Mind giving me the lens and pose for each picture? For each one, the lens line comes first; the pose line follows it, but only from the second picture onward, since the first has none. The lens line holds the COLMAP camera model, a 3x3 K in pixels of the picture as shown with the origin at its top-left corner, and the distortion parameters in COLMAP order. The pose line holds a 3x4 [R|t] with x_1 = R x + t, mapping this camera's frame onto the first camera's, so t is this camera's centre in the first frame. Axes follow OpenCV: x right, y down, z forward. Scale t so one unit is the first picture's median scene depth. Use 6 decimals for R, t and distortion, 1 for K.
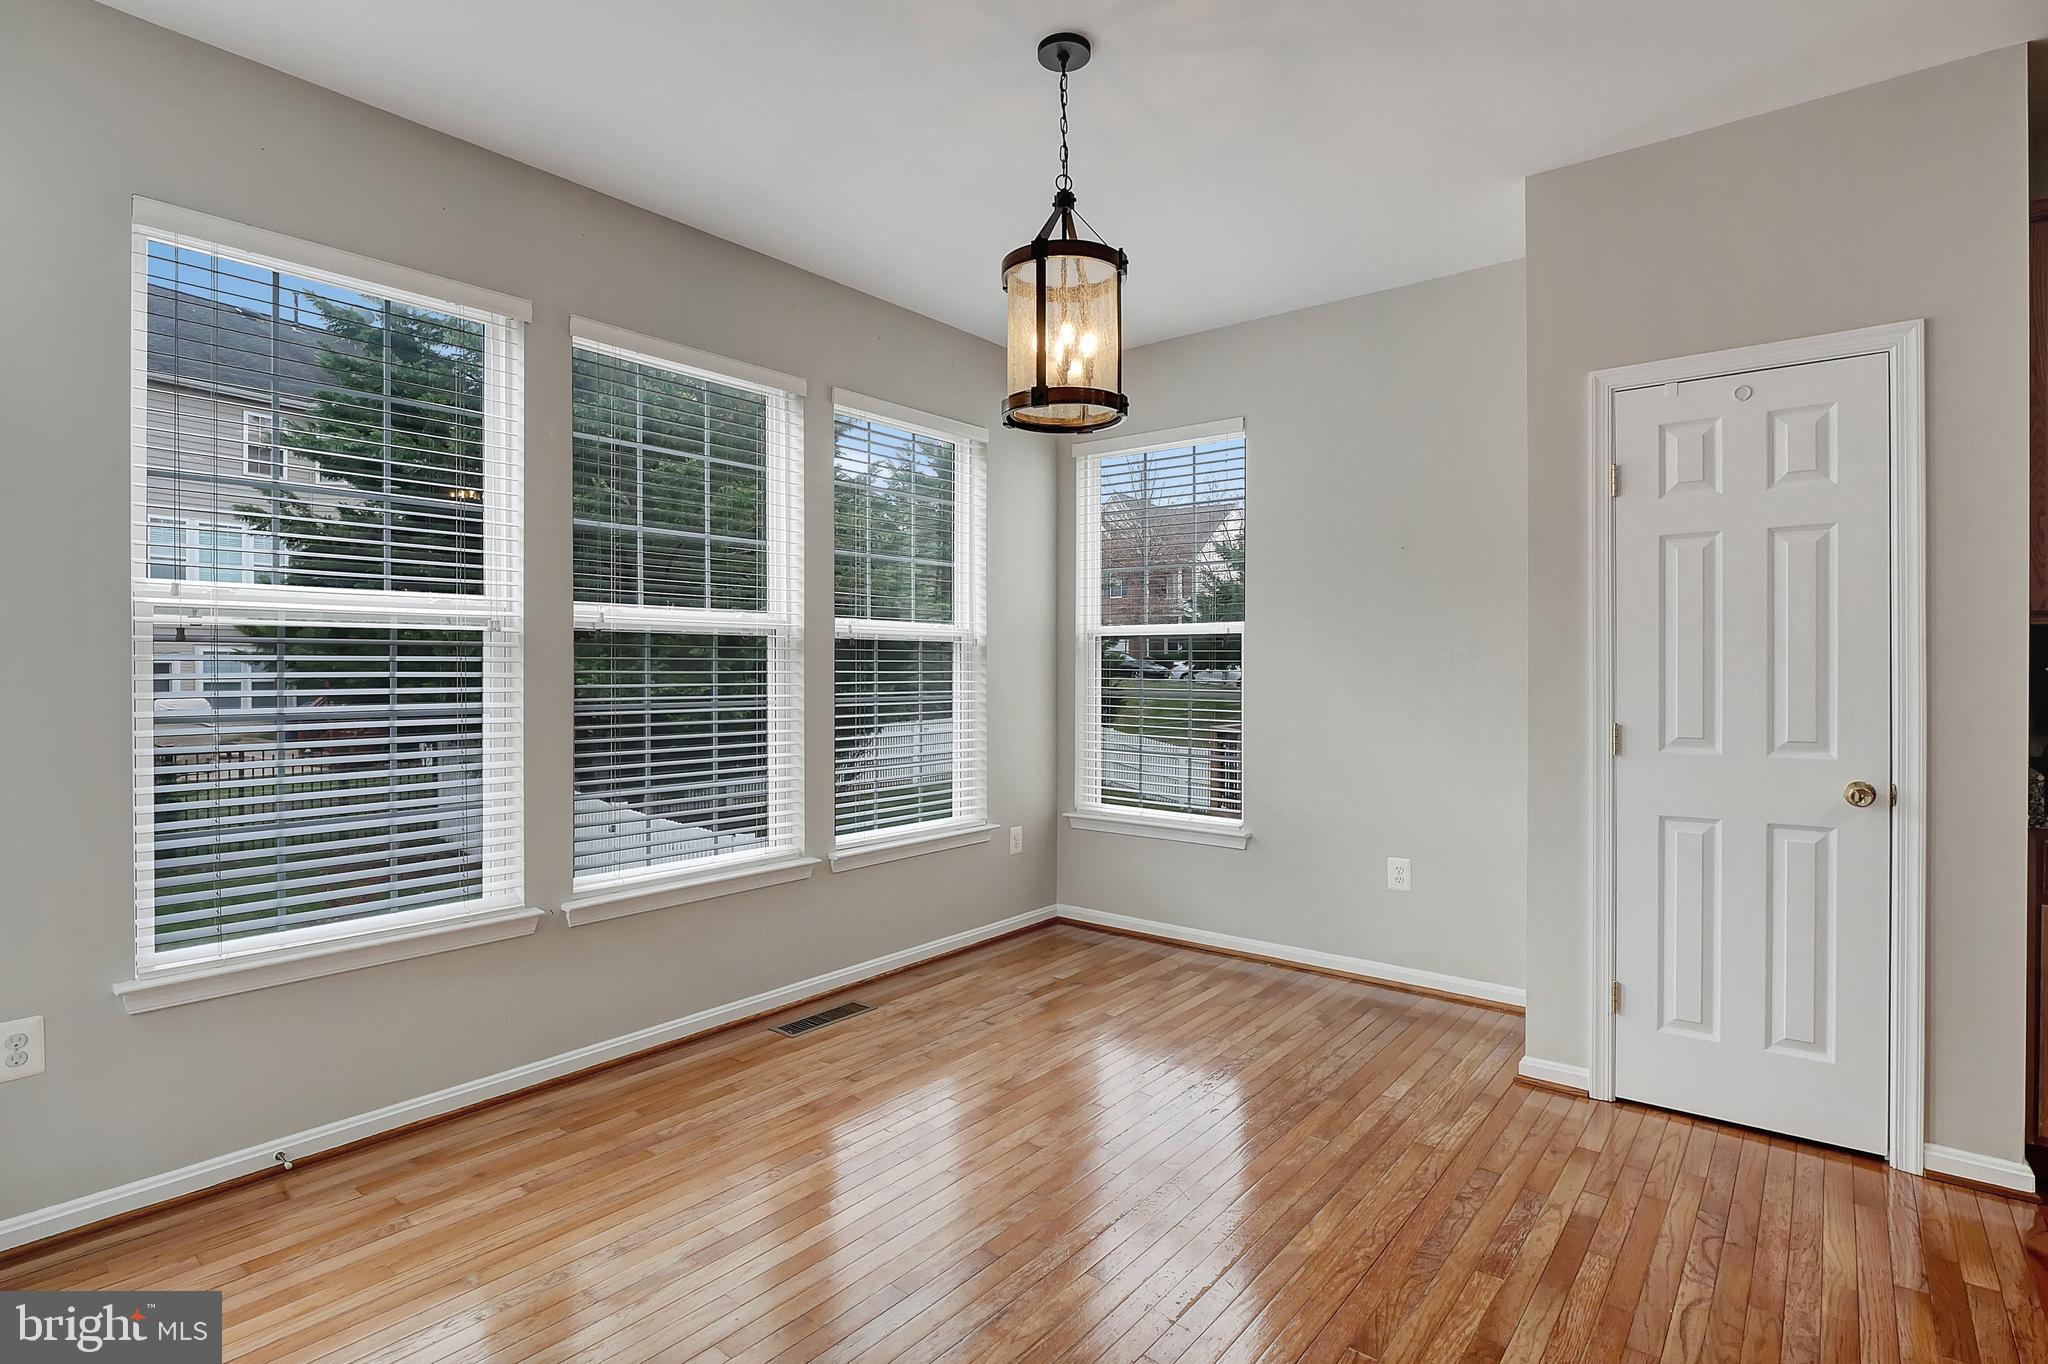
lens RADIAL K [[1011.8, 0, 1027.5], [0, 1011.8, 672.9], [0, 0, 1]] dist [-0.011884, -0.000843]
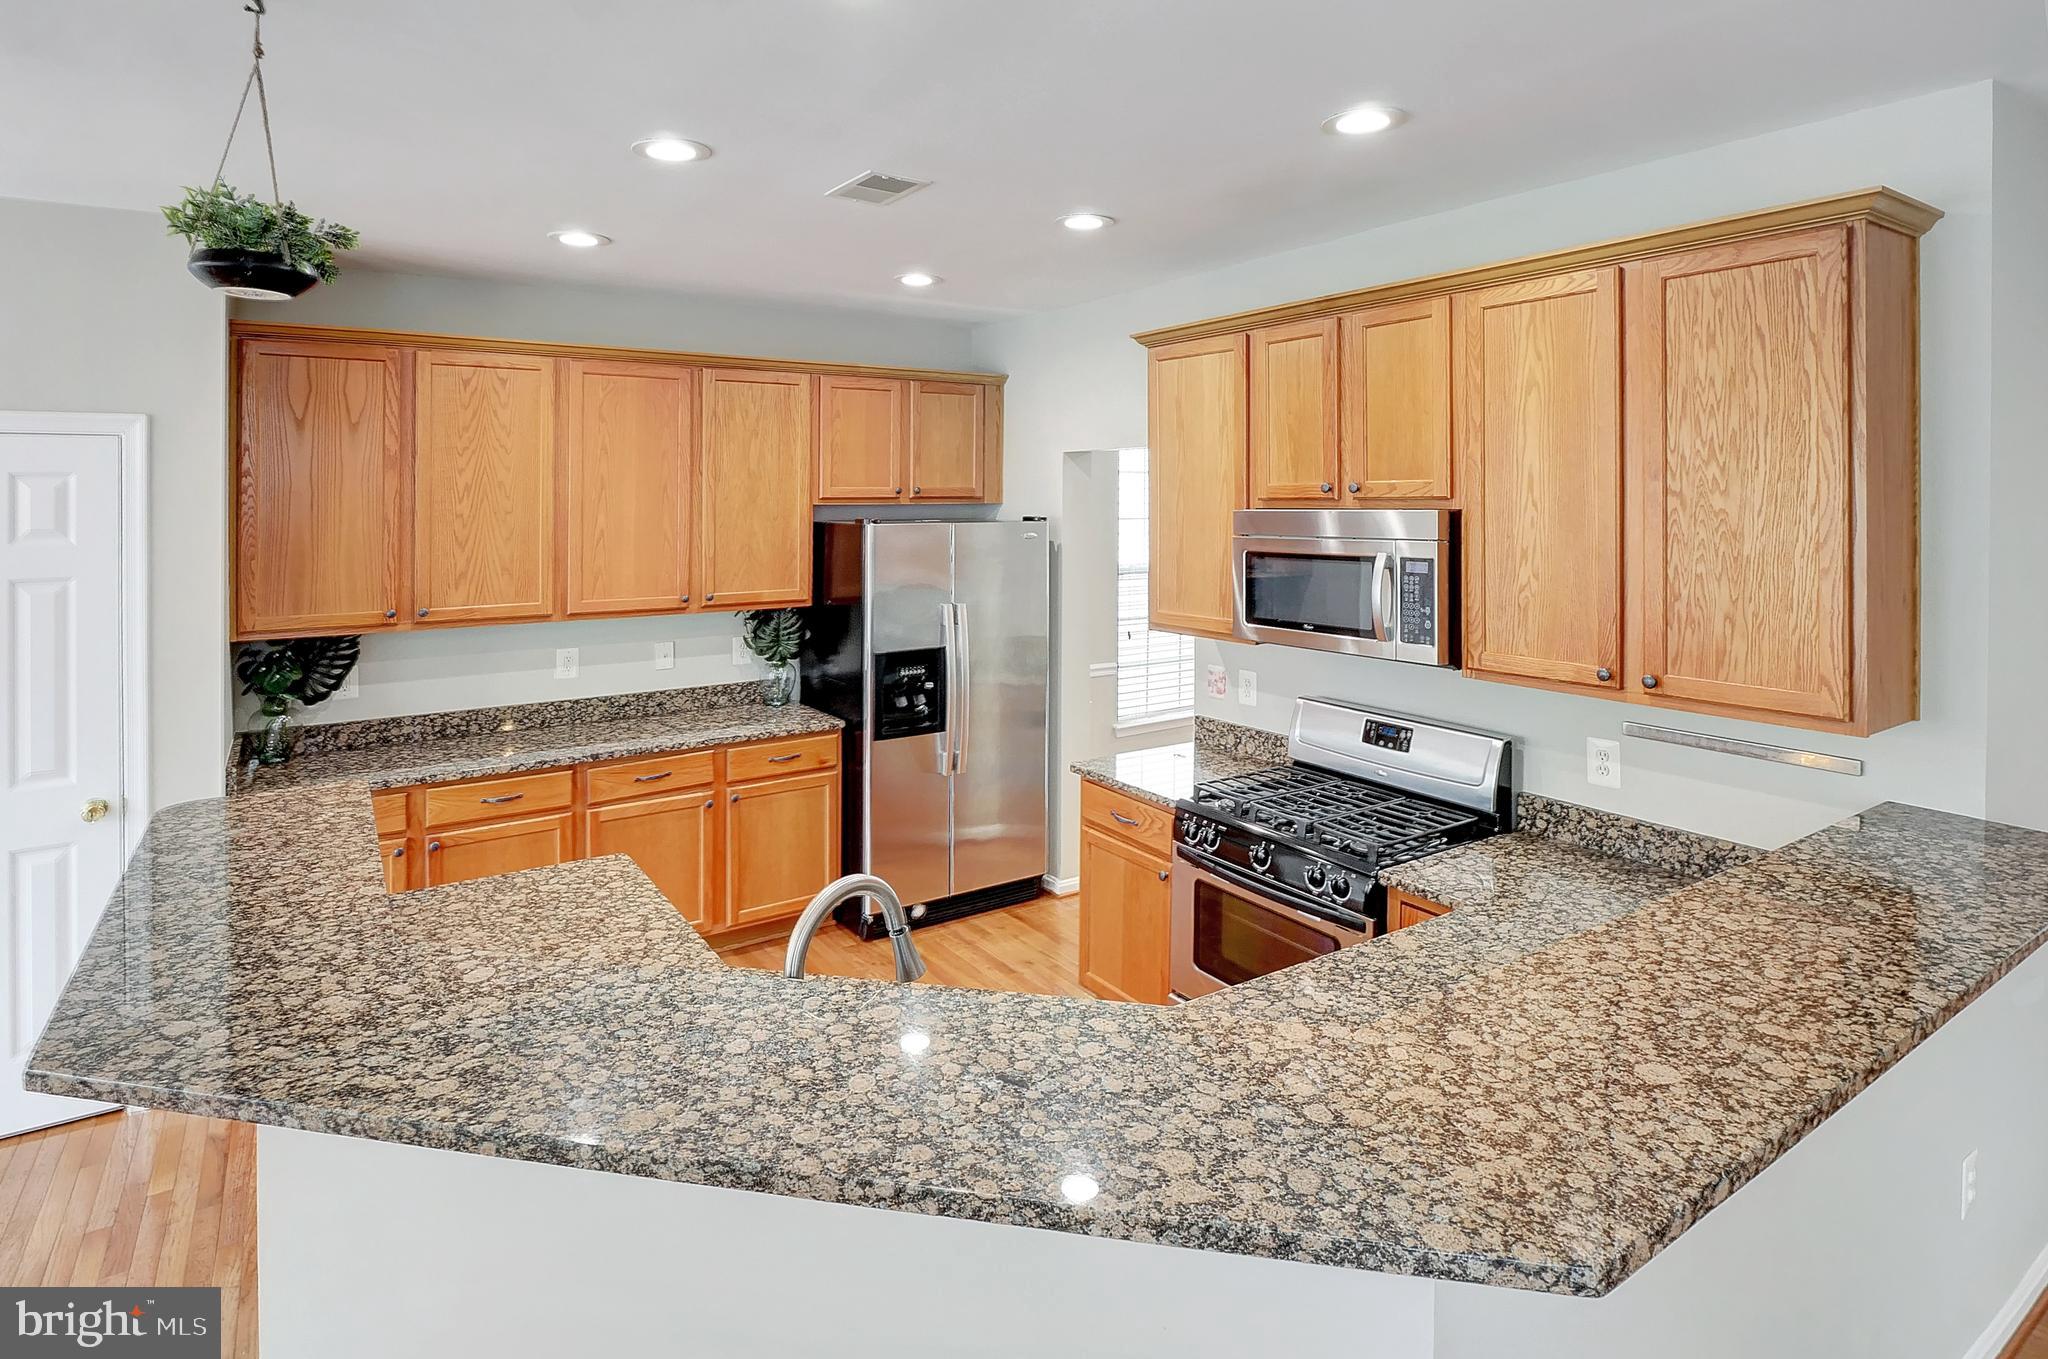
lens RADIAL K [[1068.2, 0, 1002.5], [0, 1068.2, 494.7], [0, 0, 1]] dist [-0.012500, -0.000827]
pose [[0.302302, -0.000678, 0.953212, -0.025793], [0.005110, 0.999987, -0.000909, -0.222553], [-0.953198, 0.005146, 0.302302, -0.356191]]
